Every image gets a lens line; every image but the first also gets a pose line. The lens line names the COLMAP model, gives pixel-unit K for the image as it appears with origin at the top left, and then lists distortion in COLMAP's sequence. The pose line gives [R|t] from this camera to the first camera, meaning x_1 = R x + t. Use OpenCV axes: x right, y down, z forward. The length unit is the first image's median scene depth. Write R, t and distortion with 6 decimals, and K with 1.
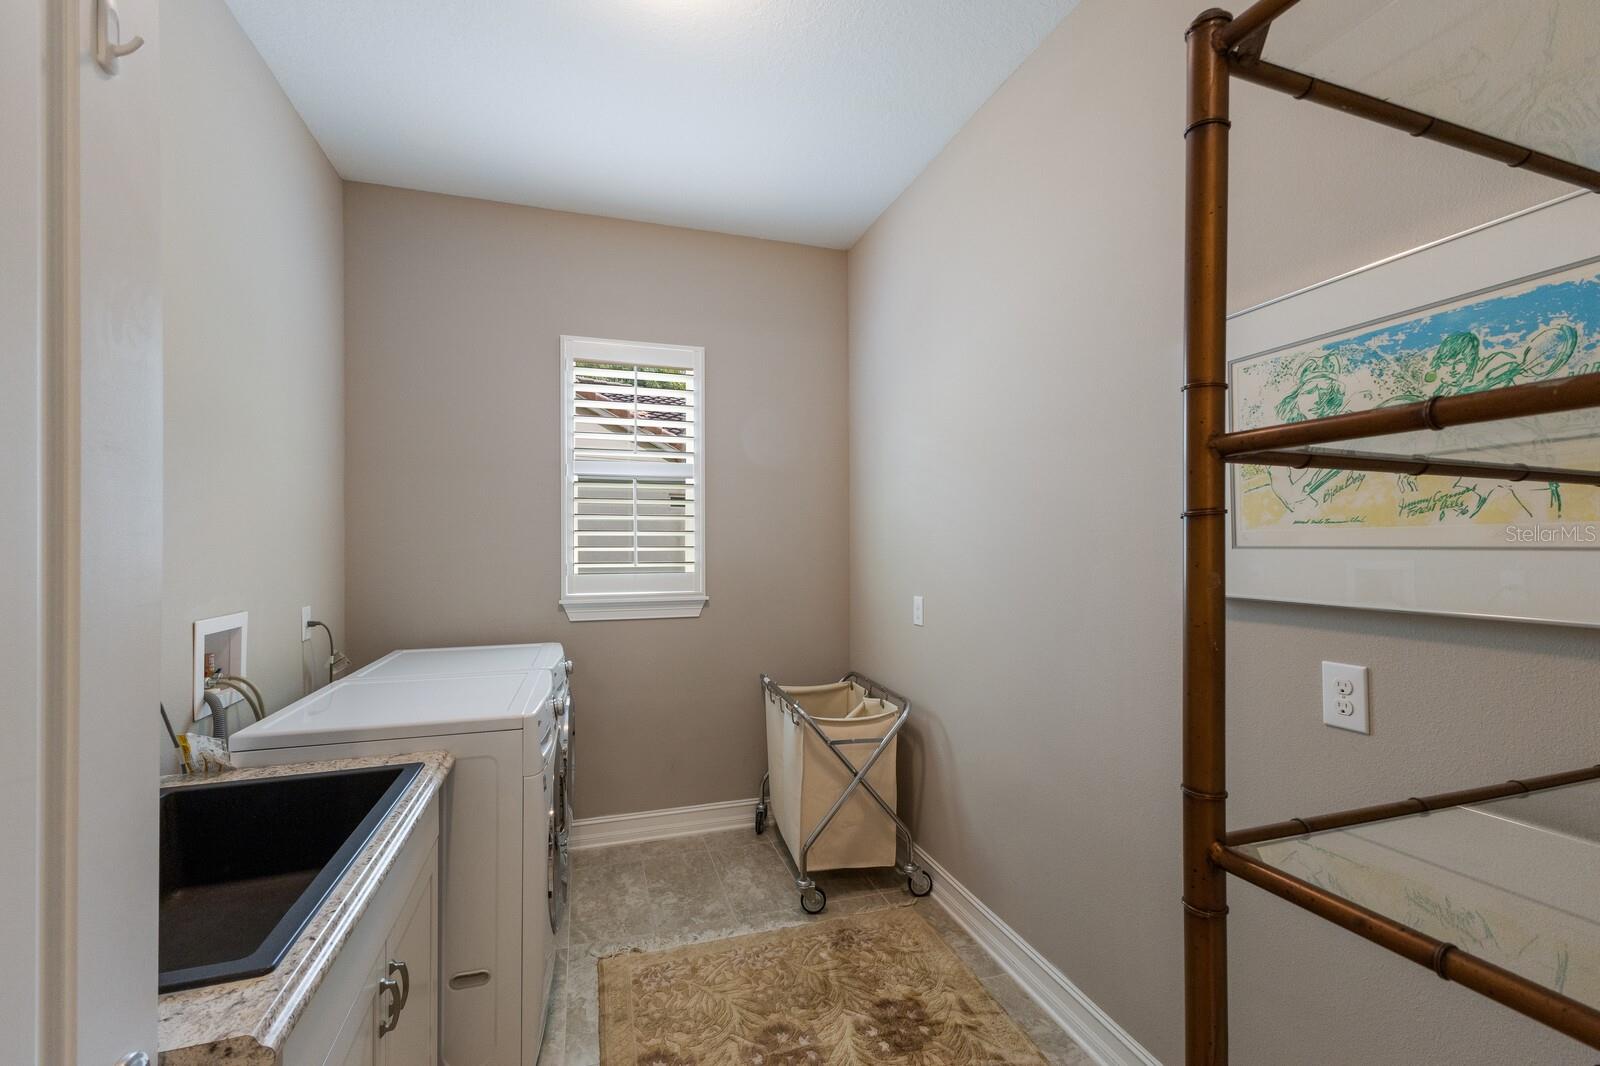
lens RADIAL K [[692.9, 0, 808.3], [0, 692.9, 537.1], [0, 0, 1]] dist [0.013865, -0.000090]
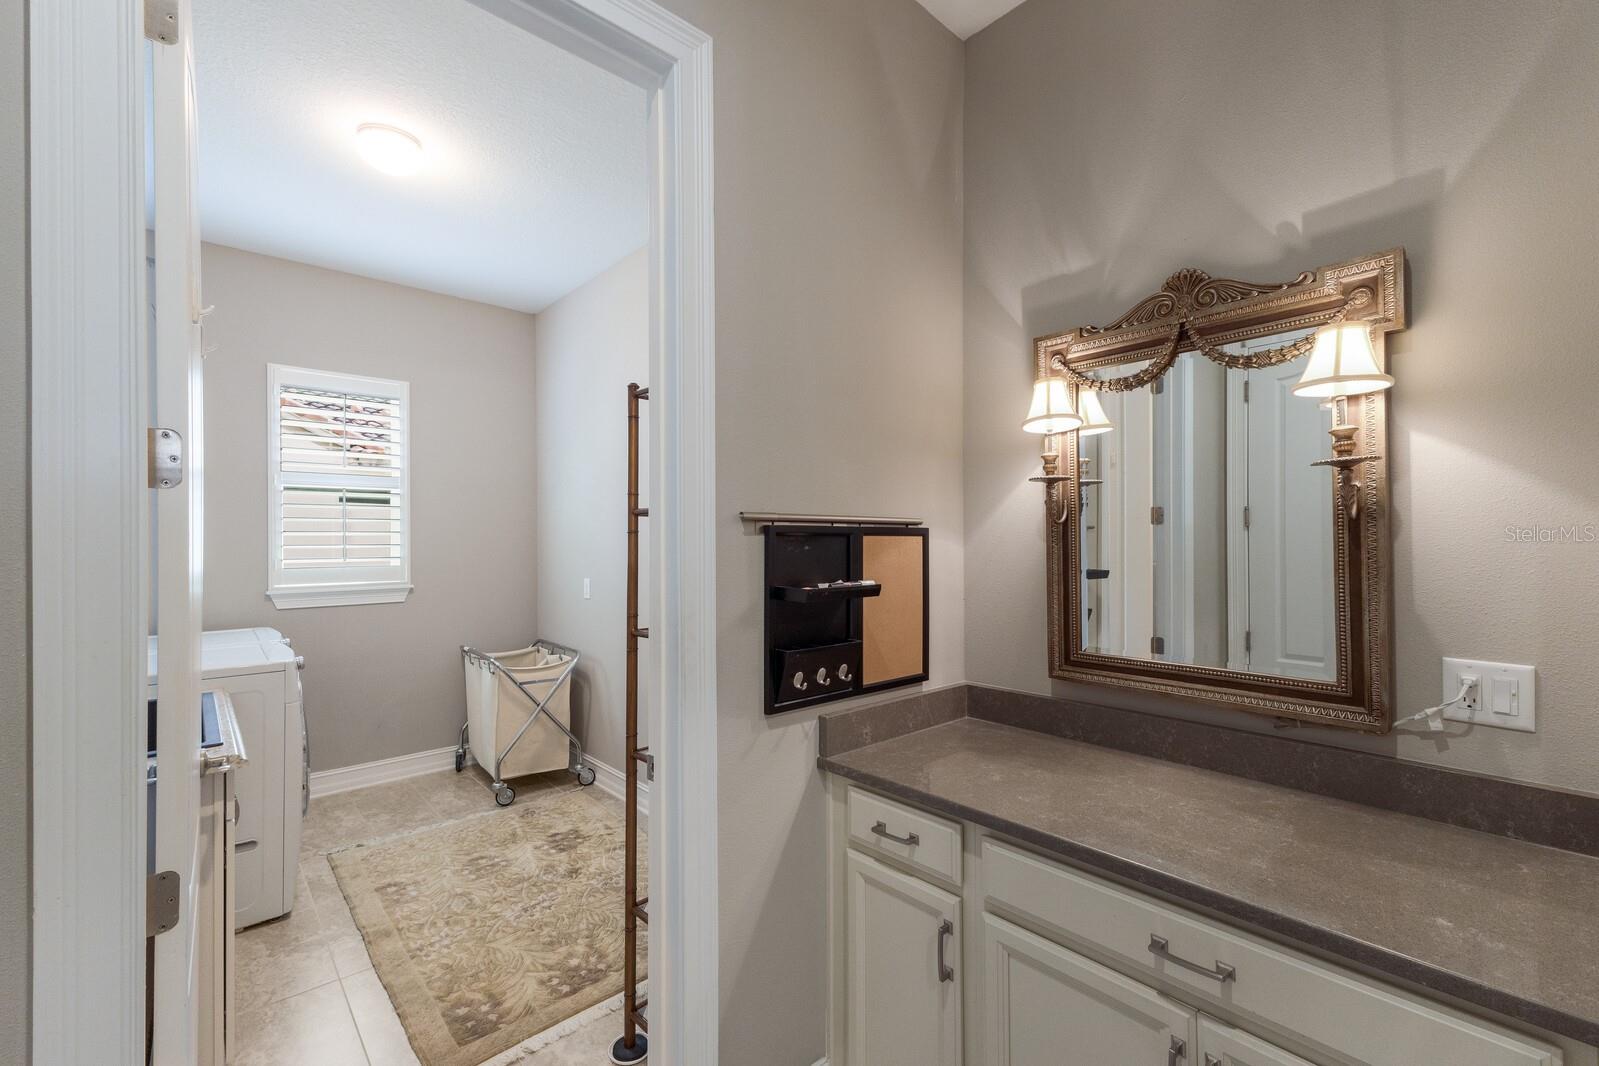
lens RADIAL K [[692.5, 0, 807.8], [0, 692.5, 537.1], [0, 0, 1]] dist [0.013865, -0.000090]
pose [[0.915569, 0.000511, 0.402162, 0.000987], [-0.001430, 0.999997, 0.001985, -0.003484], [-0.402159, -0.002393, 0.915567, -0.501290]]
